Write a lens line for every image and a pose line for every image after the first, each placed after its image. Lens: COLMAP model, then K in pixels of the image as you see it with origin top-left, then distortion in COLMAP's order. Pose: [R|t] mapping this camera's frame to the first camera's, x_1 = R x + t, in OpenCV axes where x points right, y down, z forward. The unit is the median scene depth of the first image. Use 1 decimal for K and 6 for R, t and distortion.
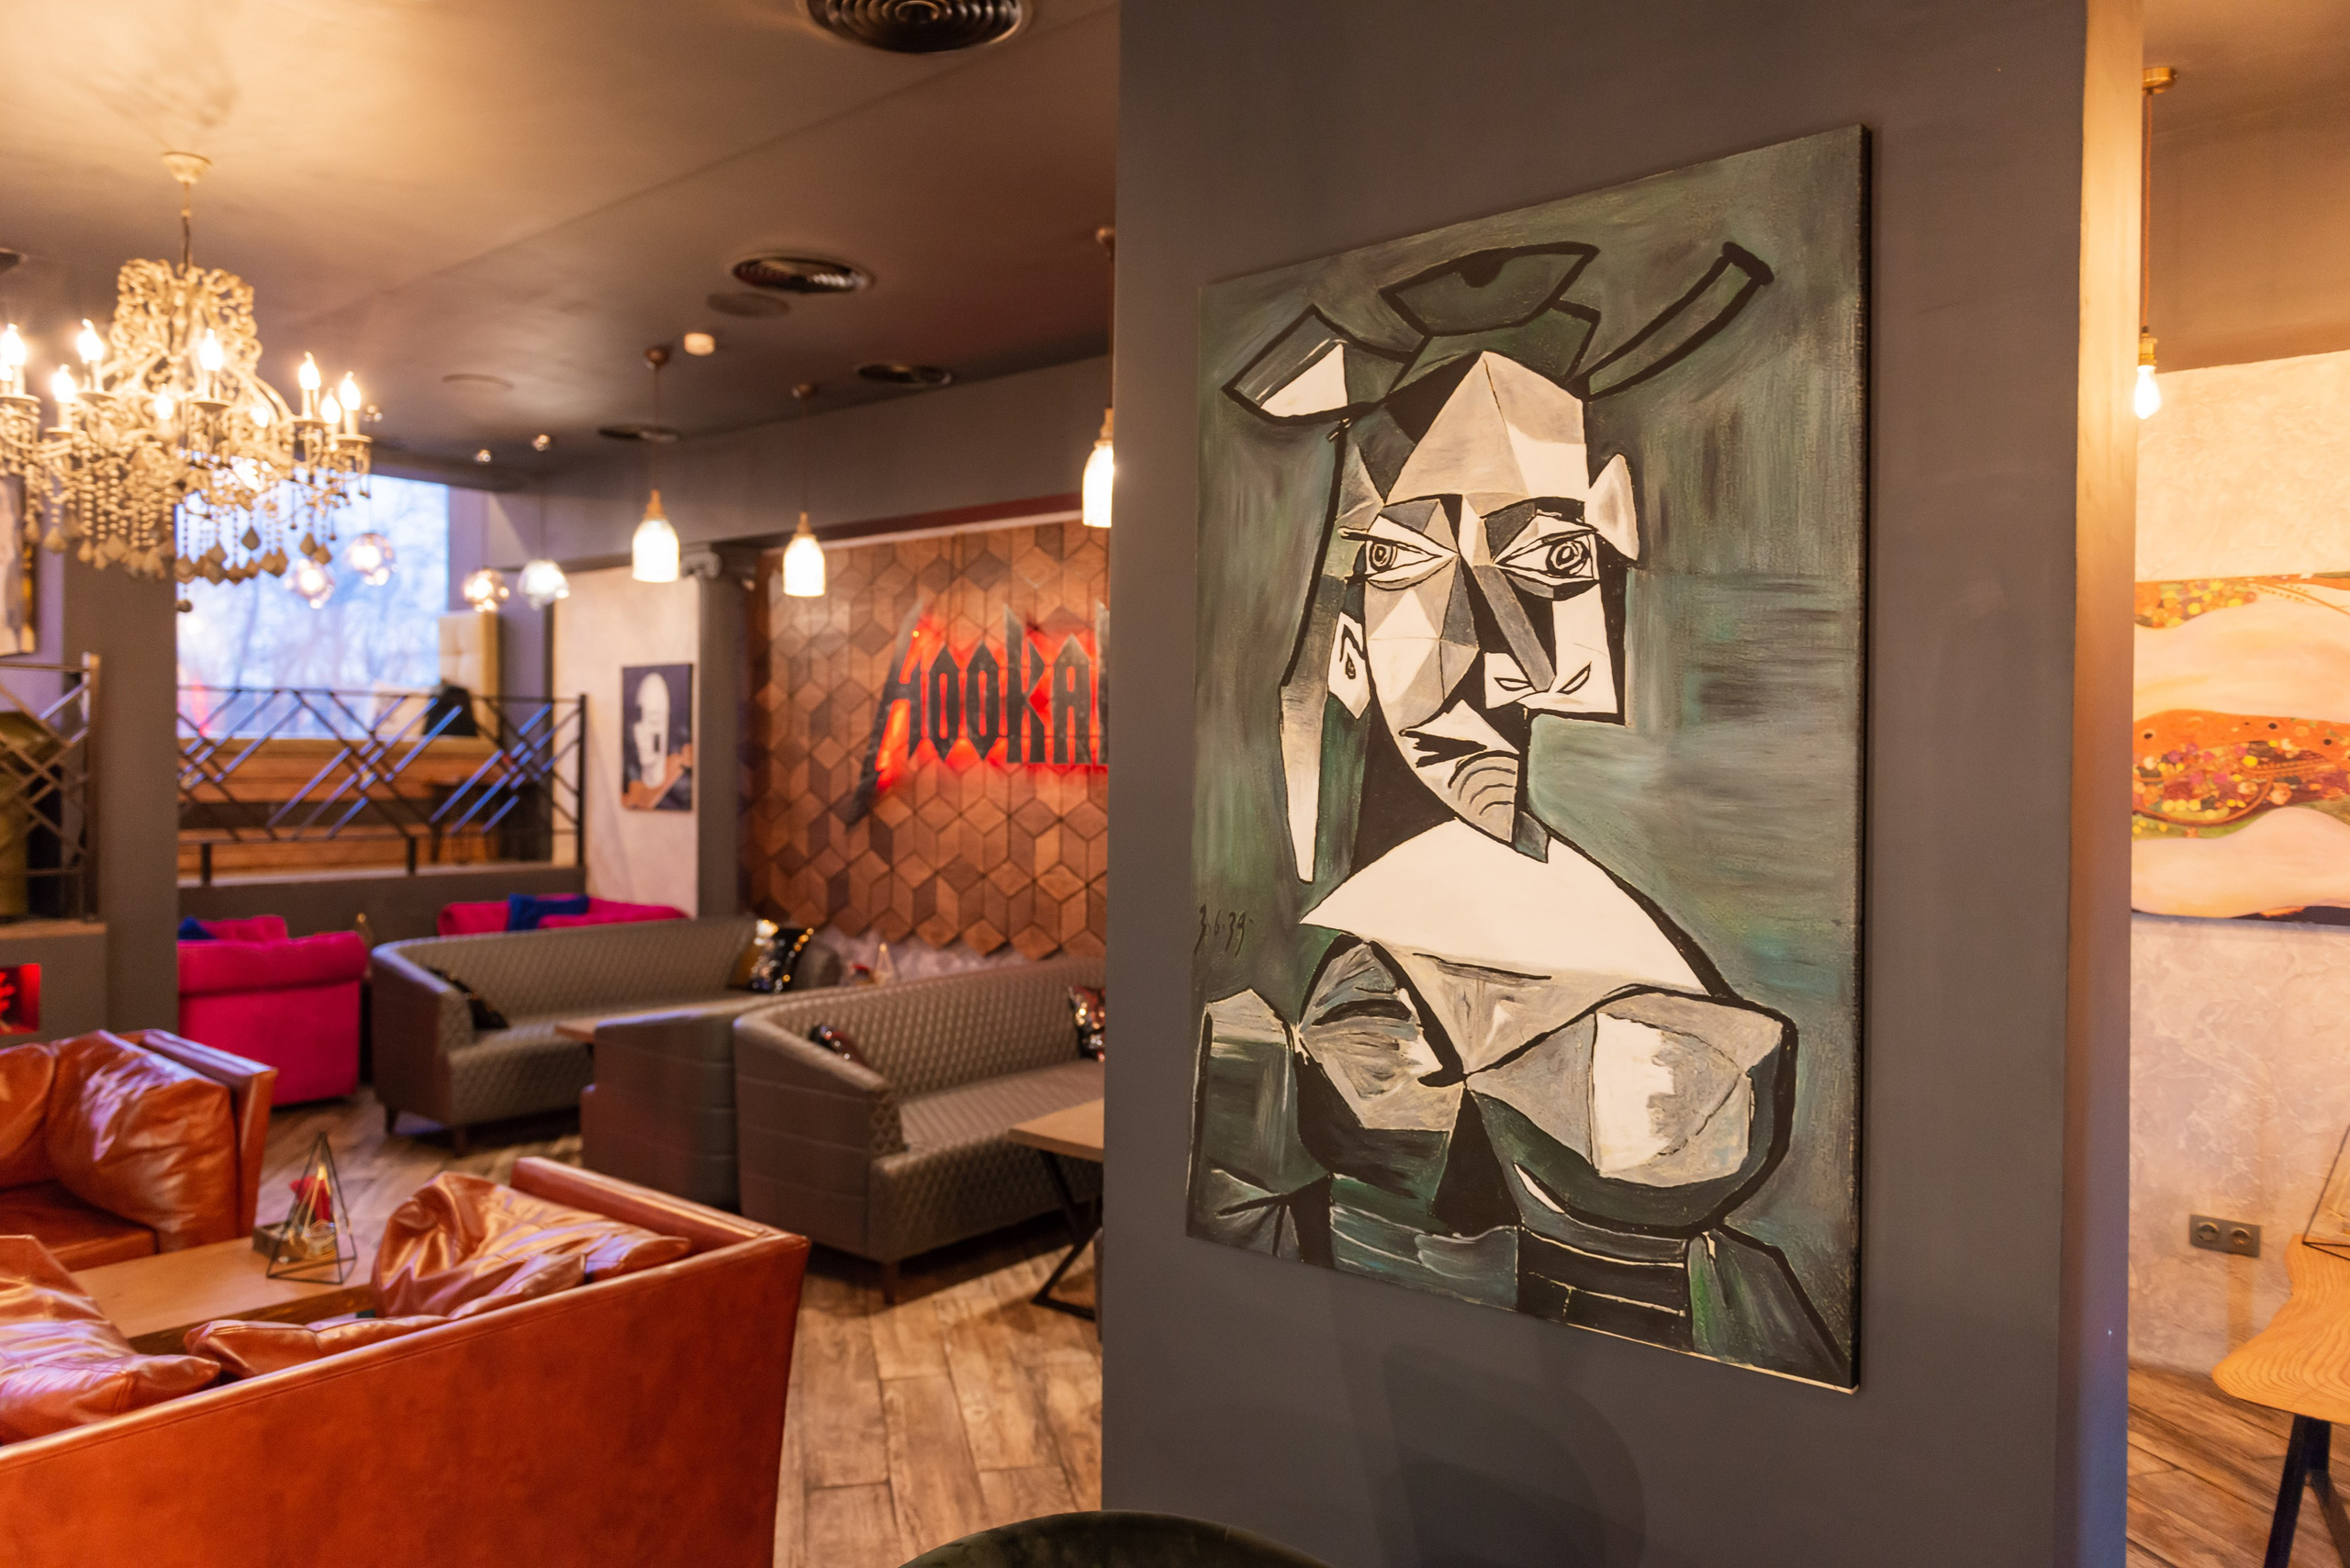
lens RADIAL K [[1618.4, 0, 1185.0], [0, 1618.4, 787.6], [0, 0, 1]] dist [0.003414, -0.002138]
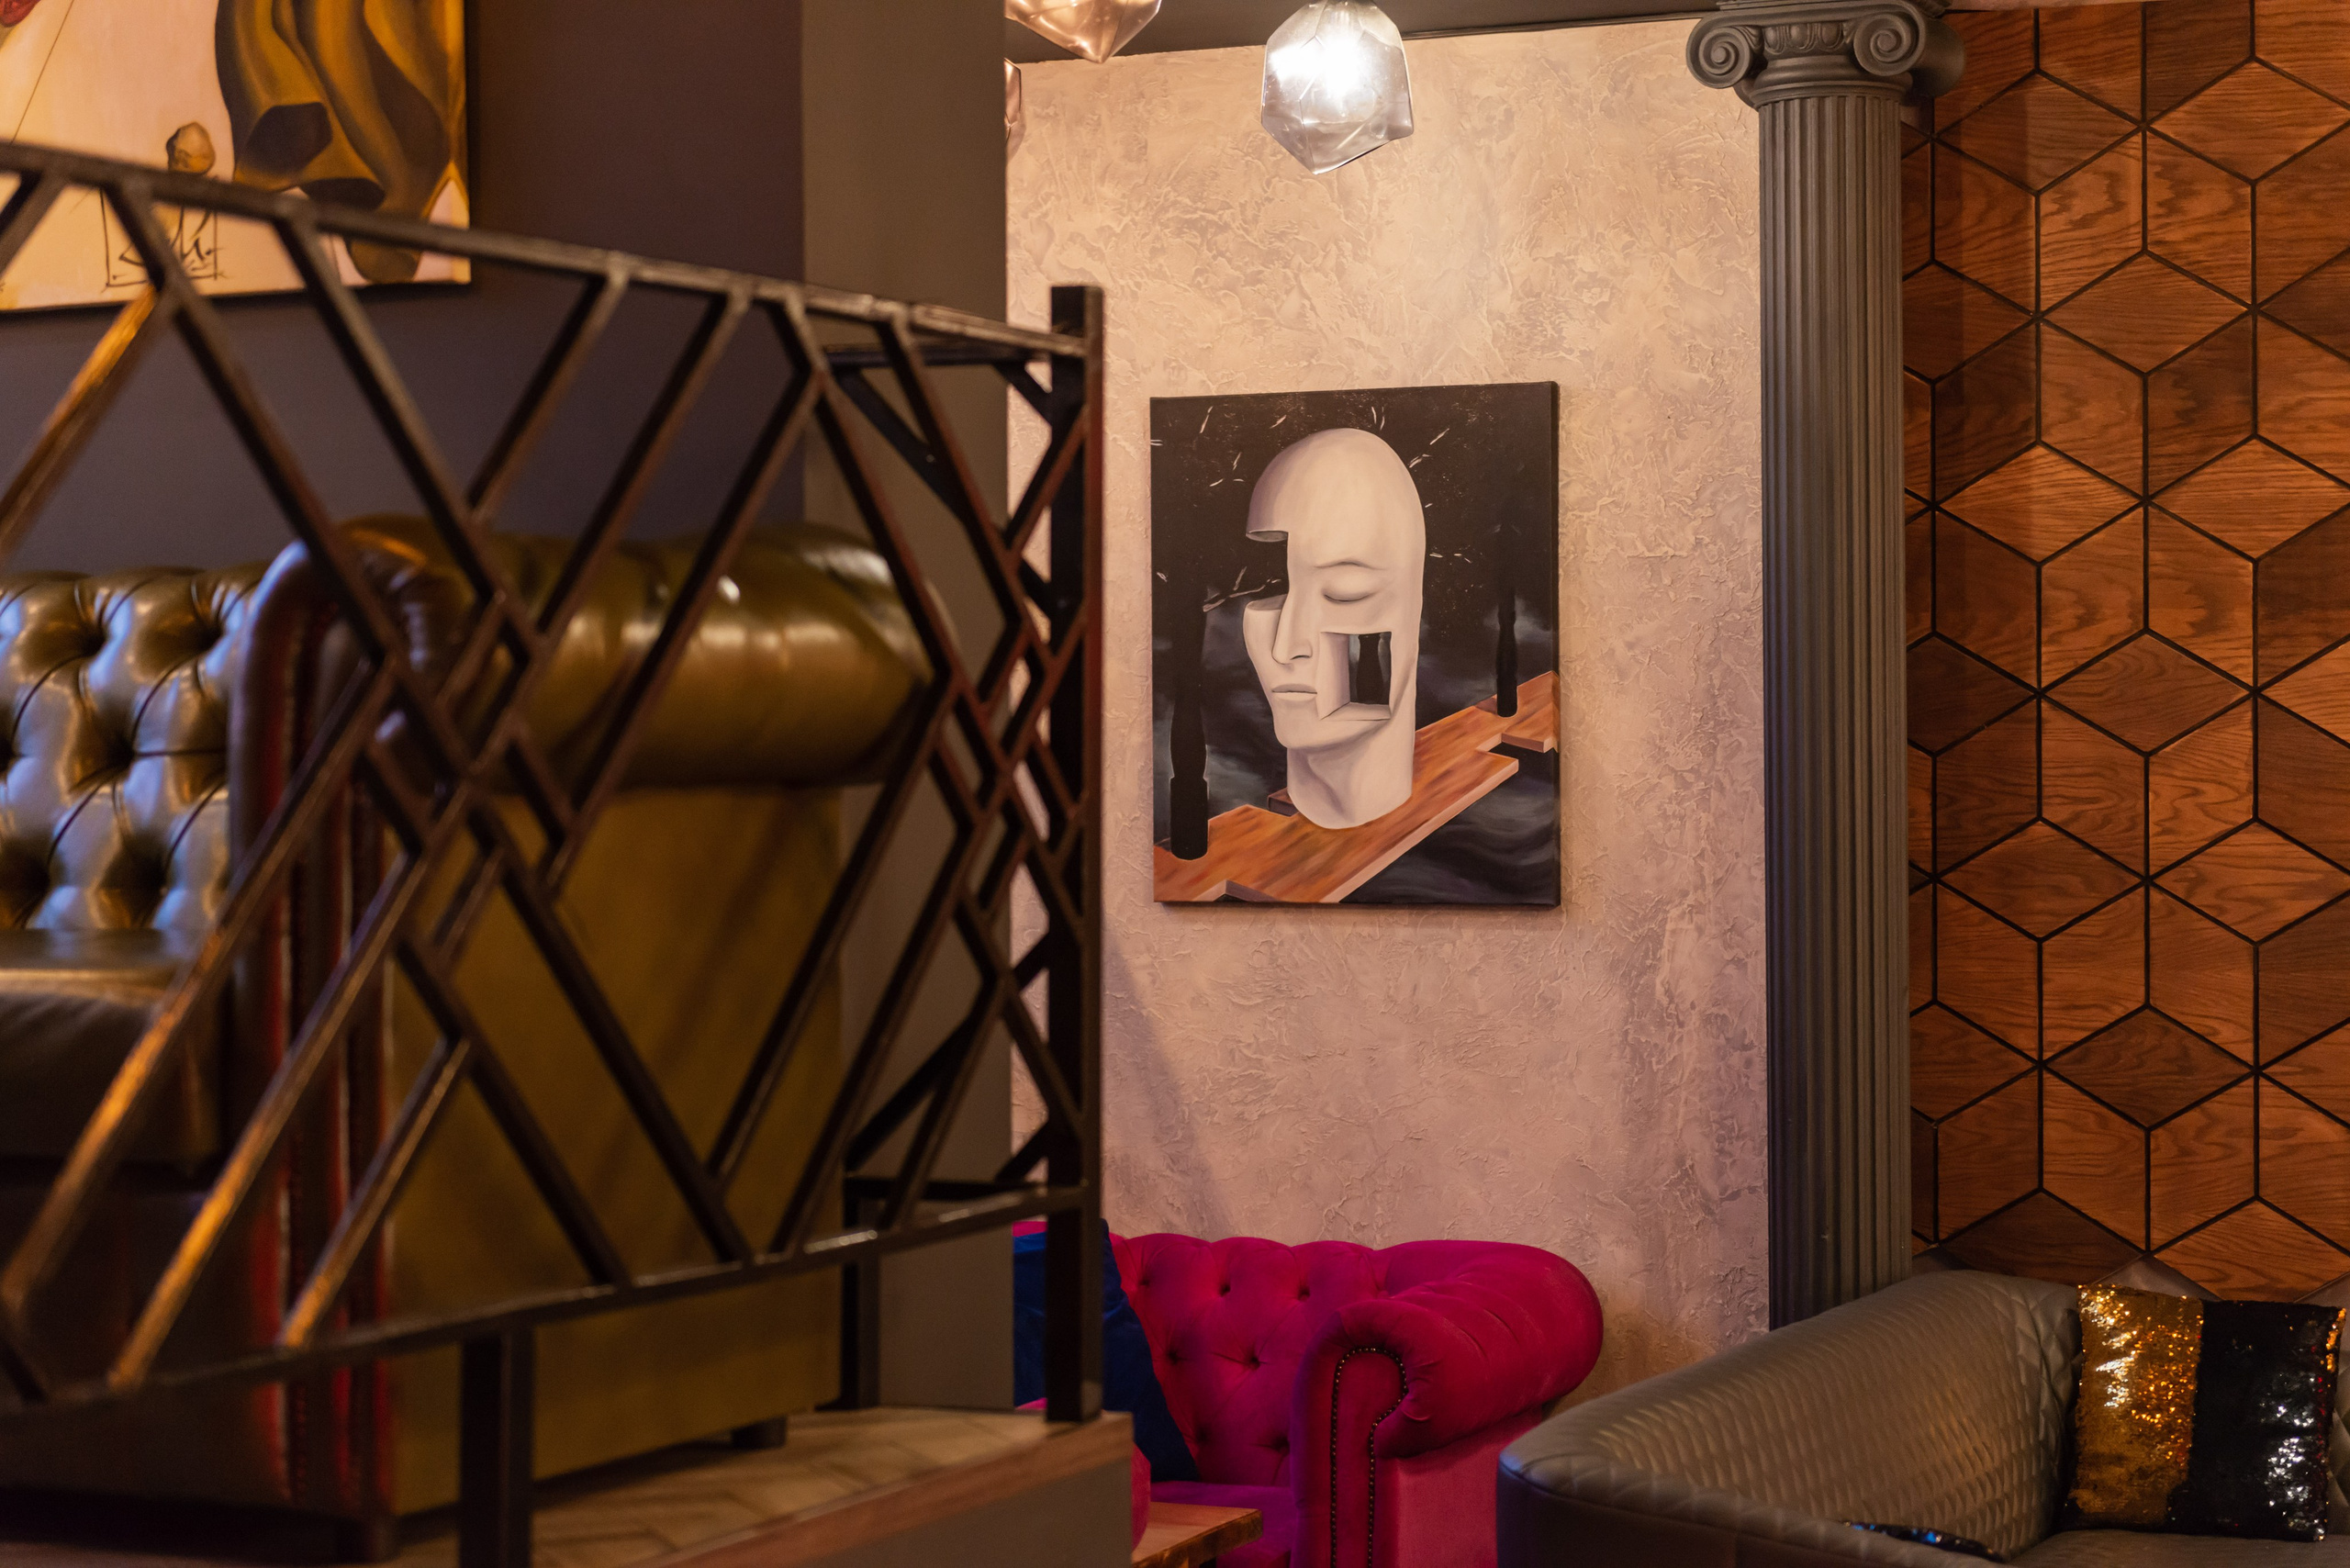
lens RADIAL K [[4628.3, 0, 1164.9], [0, 4628.3, 756.6], [0, 0, 1]] dist [-0.021253, 0.000000]
pose [[0.960045, -0.015882, 0.279396, -0.734117], [0.020559, 0.999693, -0.013814, -0.003005], [-0.279091, 0.019006, 0.960077, 0.300898]]
